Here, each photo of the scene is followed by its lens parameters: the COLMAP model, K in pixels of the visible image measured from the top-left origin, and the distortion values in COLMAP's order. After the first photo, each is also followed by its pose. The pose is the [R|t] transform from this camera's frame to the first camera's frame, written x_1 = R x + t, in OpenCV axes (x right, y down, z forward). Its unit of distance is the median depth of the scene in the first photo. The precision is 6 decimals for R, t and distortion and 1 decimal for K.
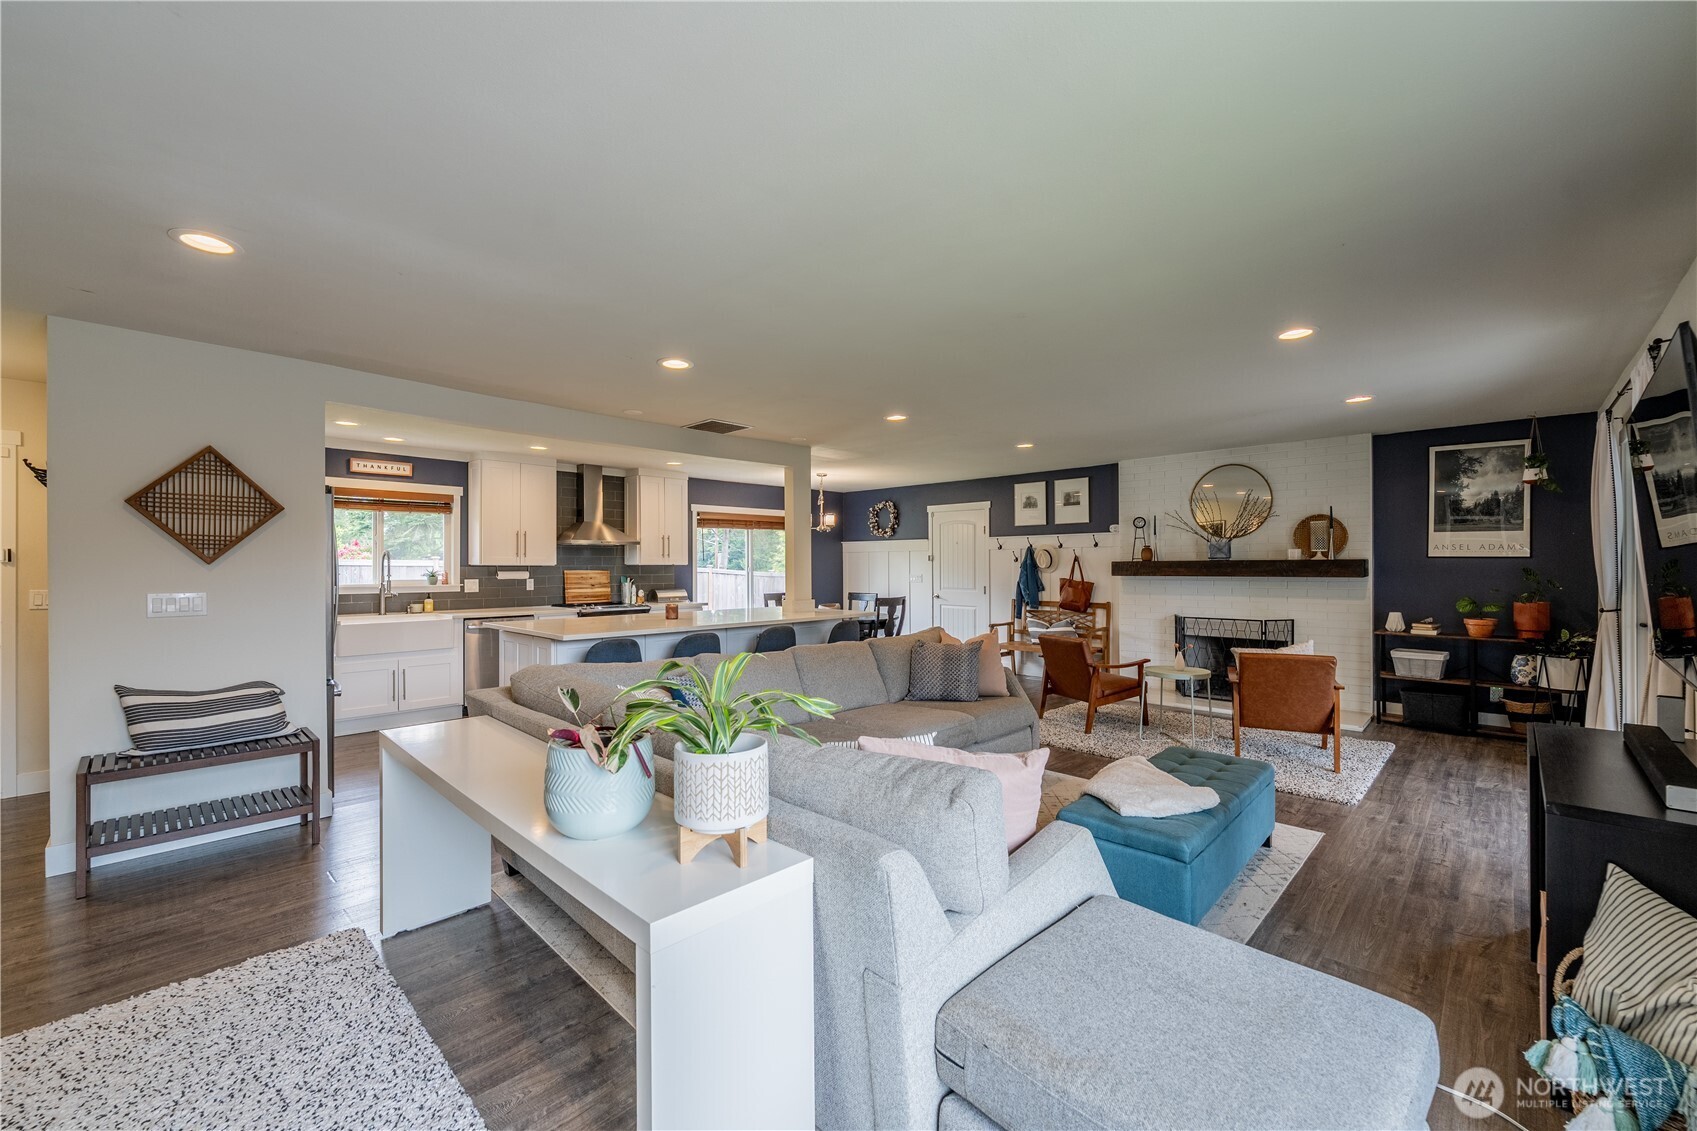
lens RADIAL K [[687.4, 0, 843.2], [0, 687.4, 567.8], [0, 0, 1]] dist [0.001181, -0.000354]
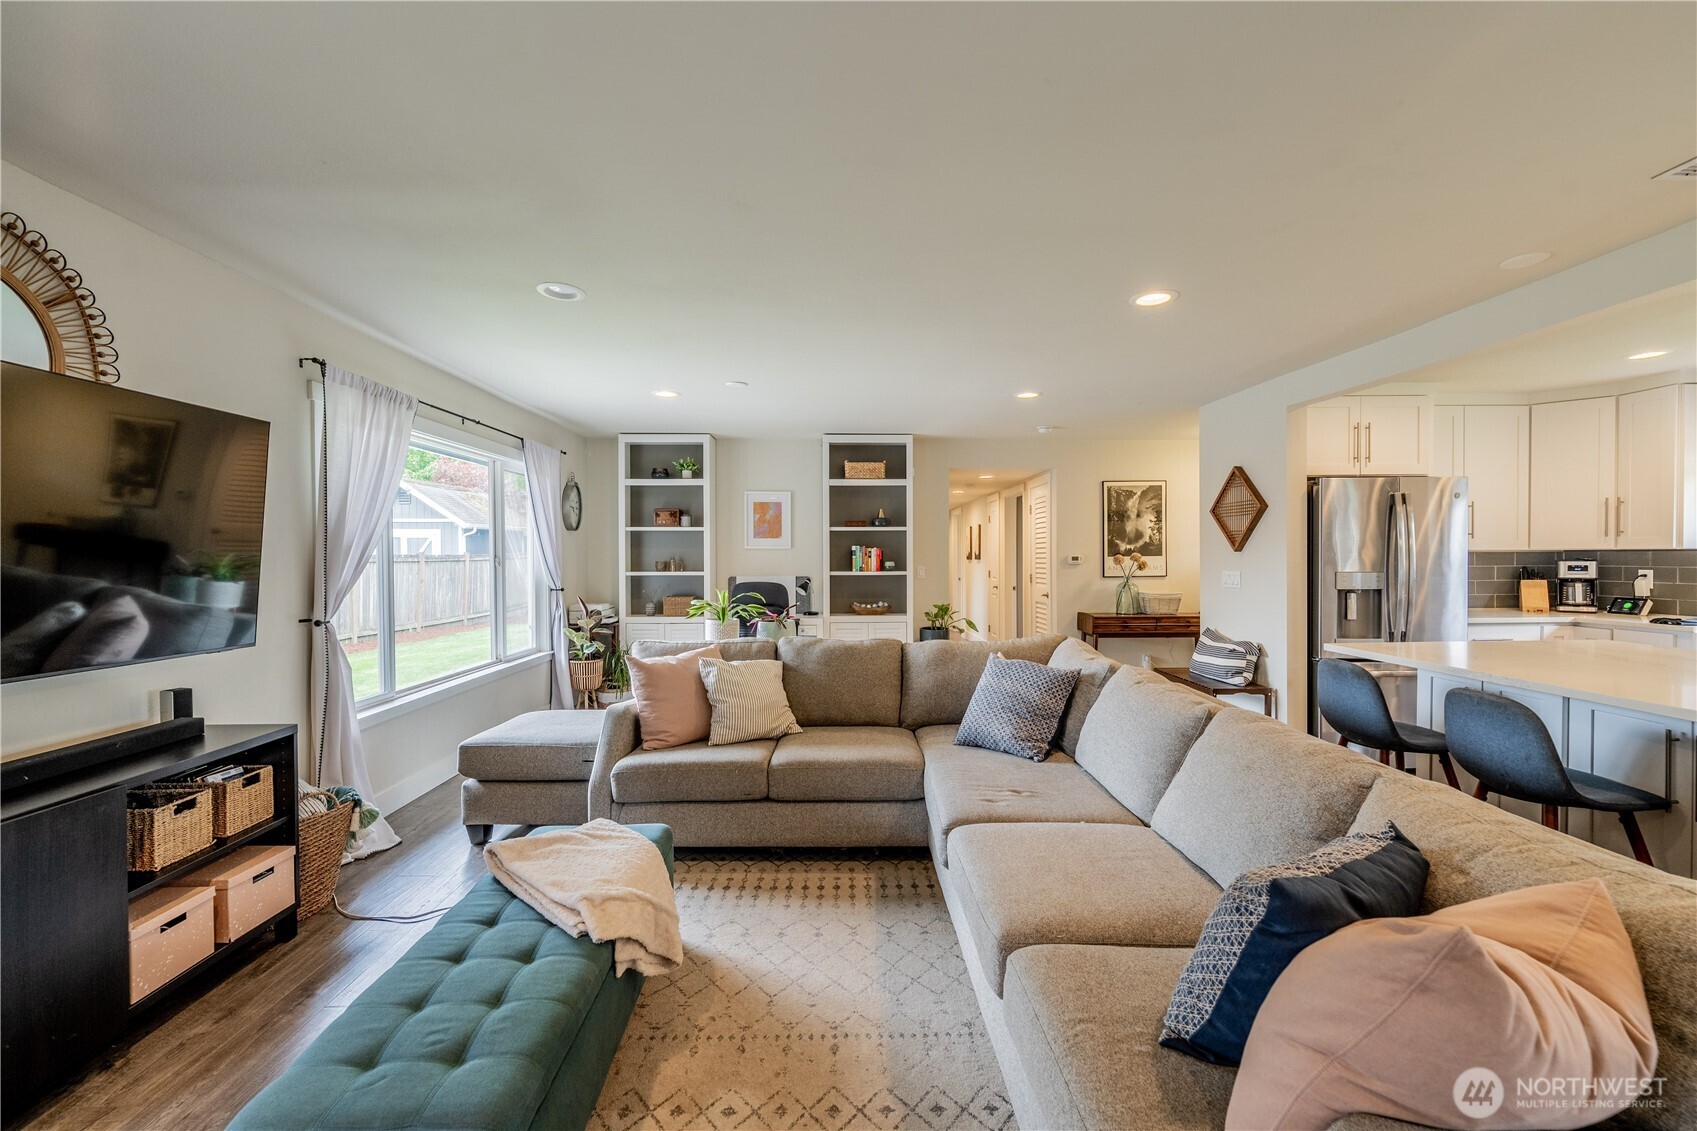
lens RADIAL K [[682.9, 0, 850.0], [0, 682.9, 564.9], [0, 0, 1]] dist [0.000381, -0.000296]
pose [[-0.700164, 0.015360, -0.713817, 0.354509], [0.005336, 0.999853, 0.016281, -0.002910], [0.713962, 0.007590, -0.700143, 0.816787]]
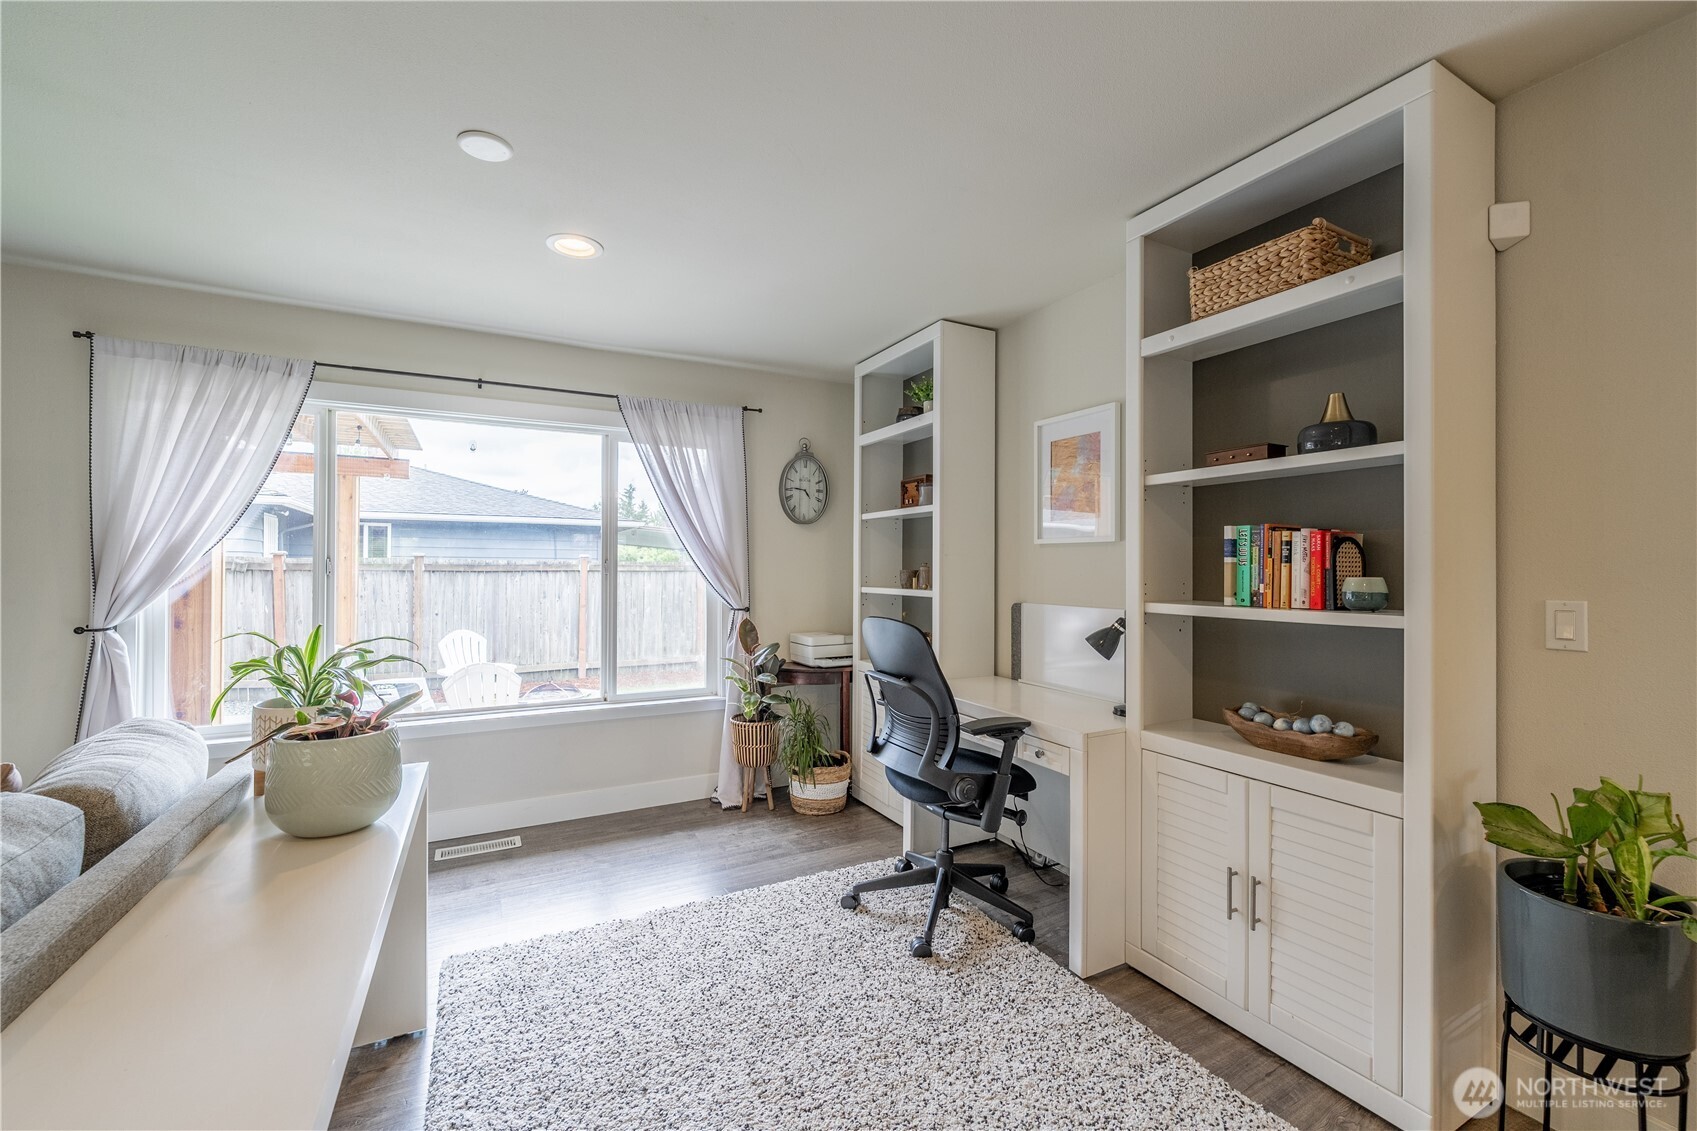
lens RADIAL K [[685.5, 0, 847.0], [0, 685.5, 566.5], [0, 0, 1]] dist [0.000084, -0.000761]
pose [[-0.953206, 0.003029, 0.302306, -0.348791], [0.002777, 0.999995, -0.001262, 0.005374], [-0.302308, -0.000363, -0.953210, 0.451932]]
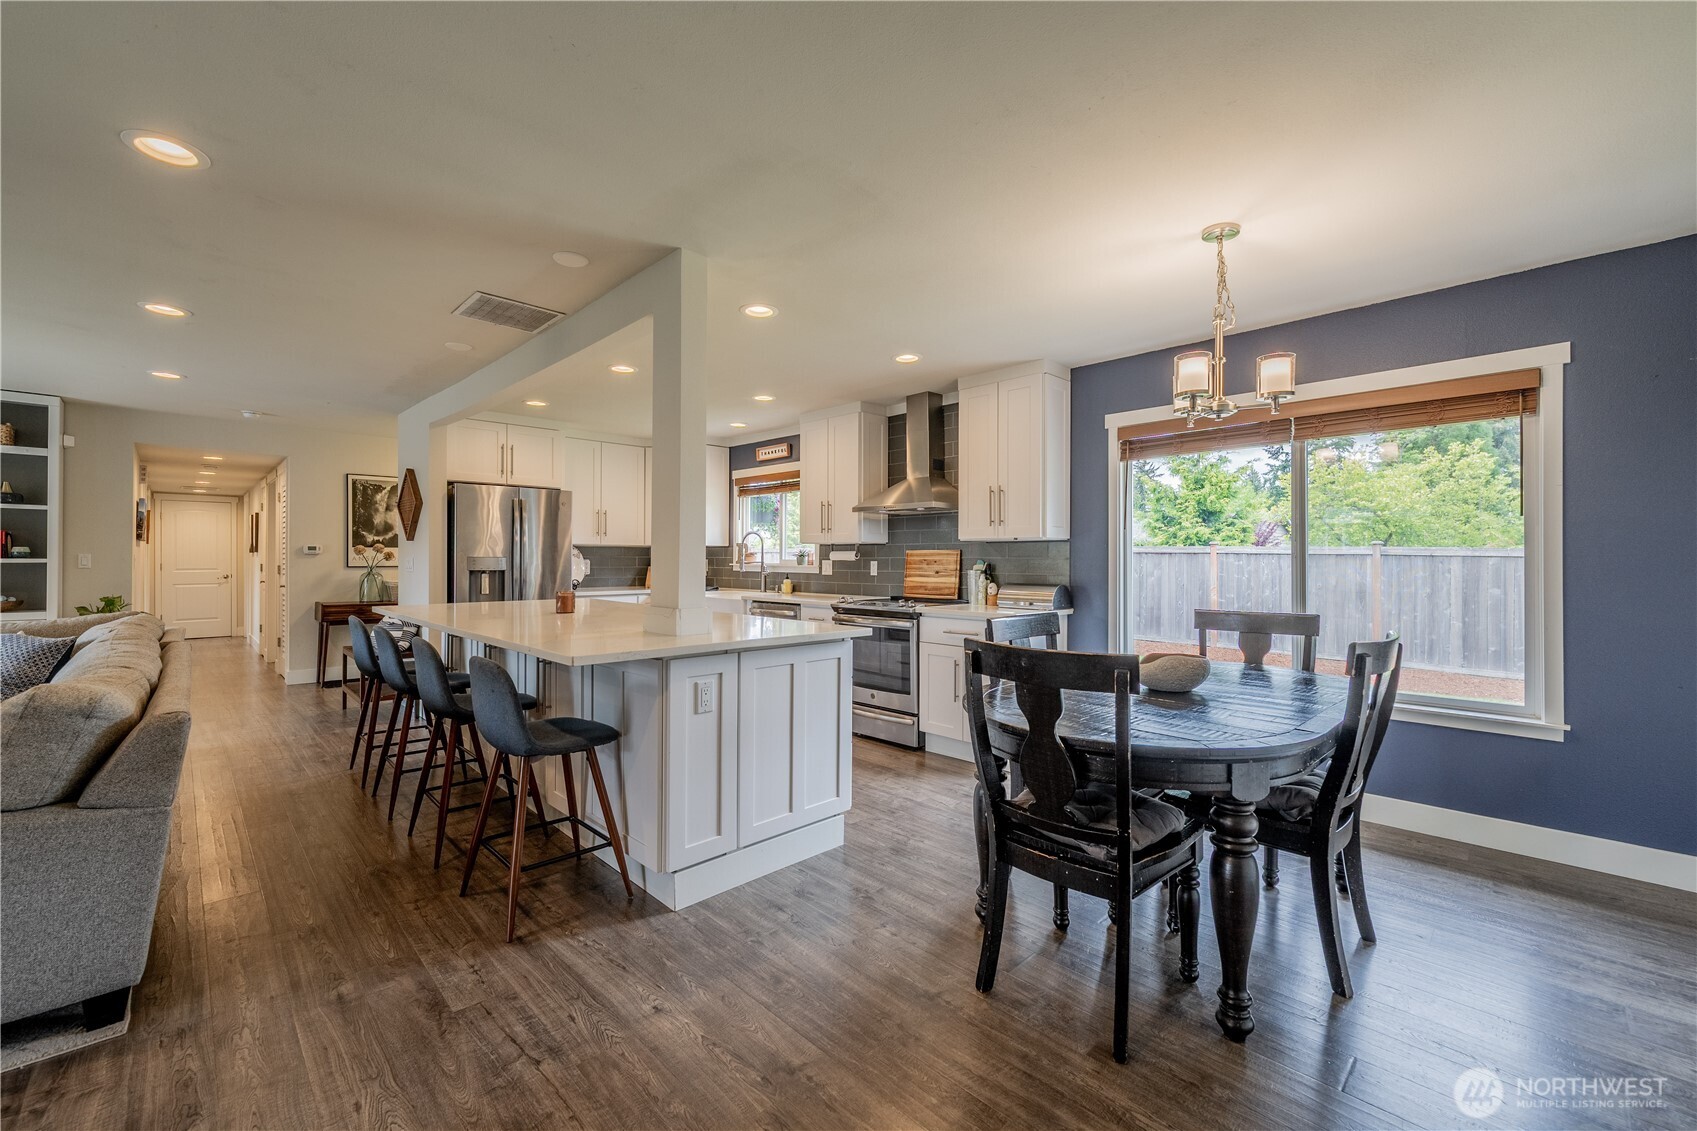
lens RADIAL K [[686.5, 0, 847.2], [0, 686.5, 560.2], [0, 0, 1]] dist [-0.004511, 0.000010]
pose [[-0.025914, 0.002950, -0.999660, 0.402302], [-0.008200, 0.999961, 0.003164, 0.016007], [0.999631, 0.008279, -0.025889, 1.214550]]
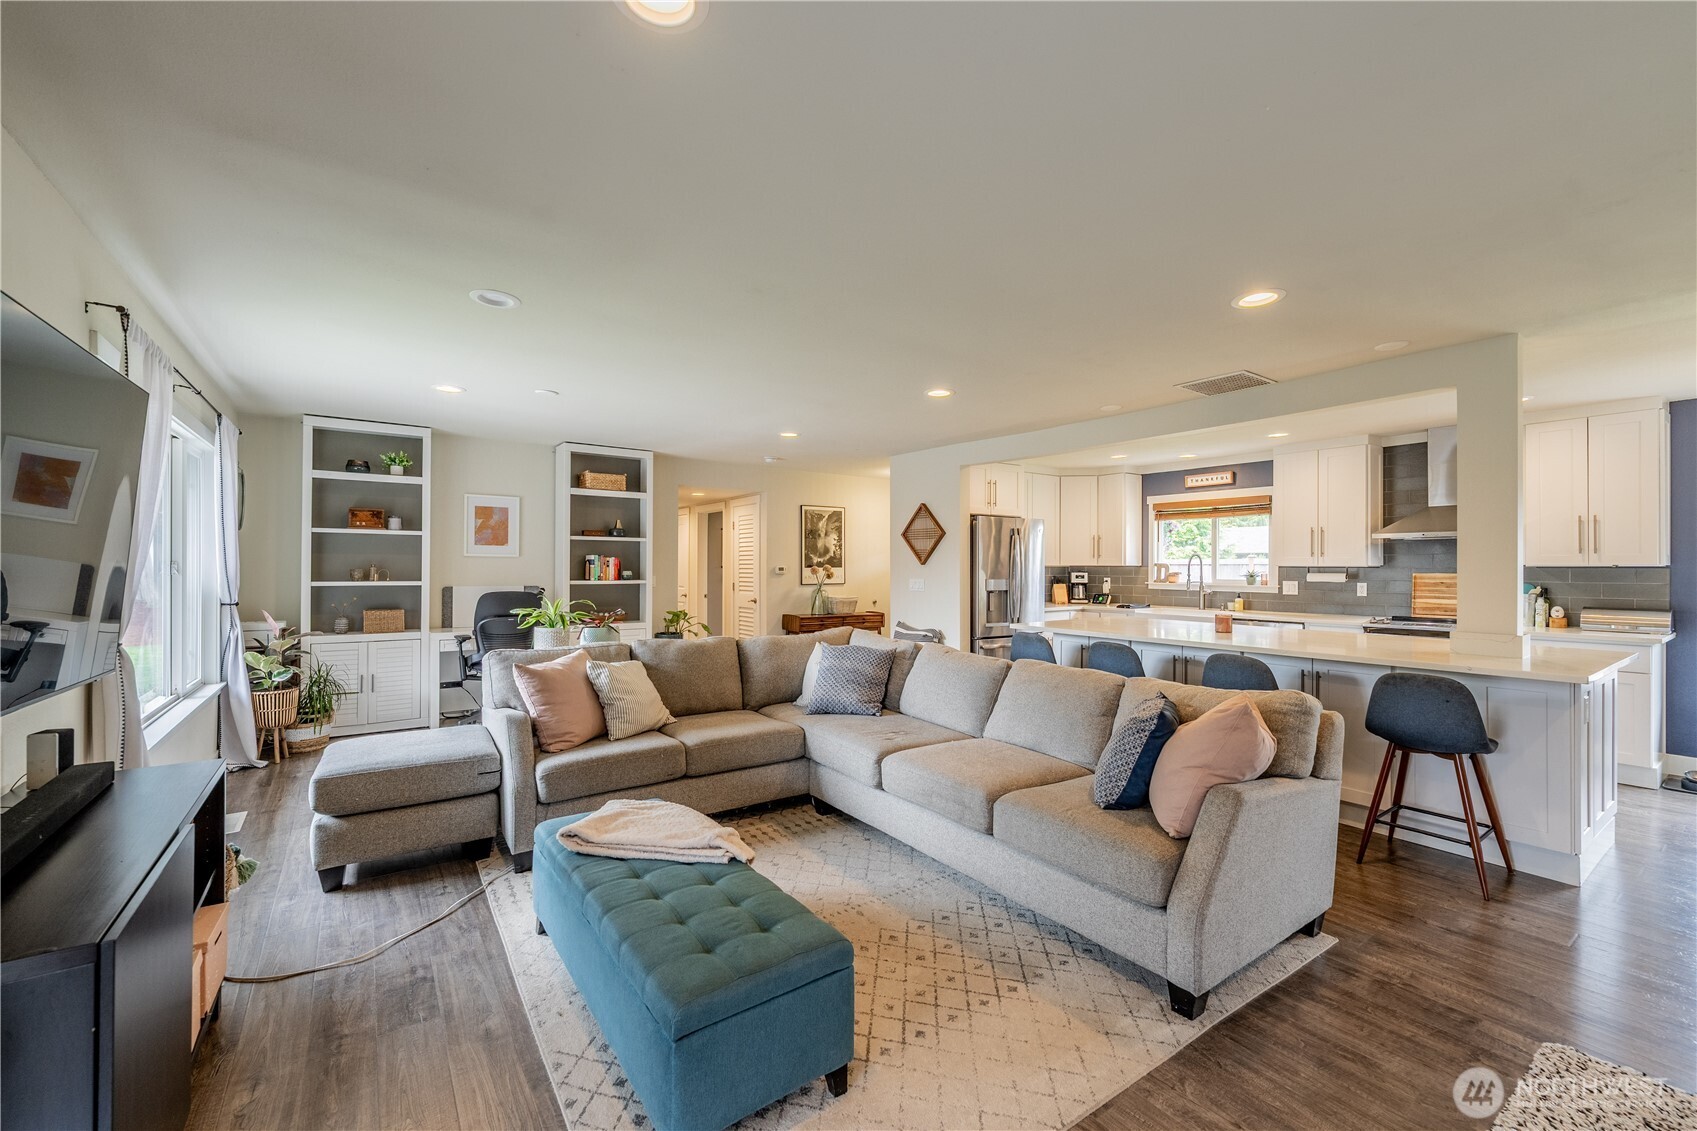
lens RADIAL K [[685.5, 0, 847.0], [0, 685.5, 566.5], [0, 0, 1]] dist [0.000084, -0.000761]
pose [[-0.185790, 0.001665, -0.982588, 0.580878], [-0.005651, 0.999980, 0.002763, -0.002670], [0.982573, 0.006066, -0.185777, 0.665762]]
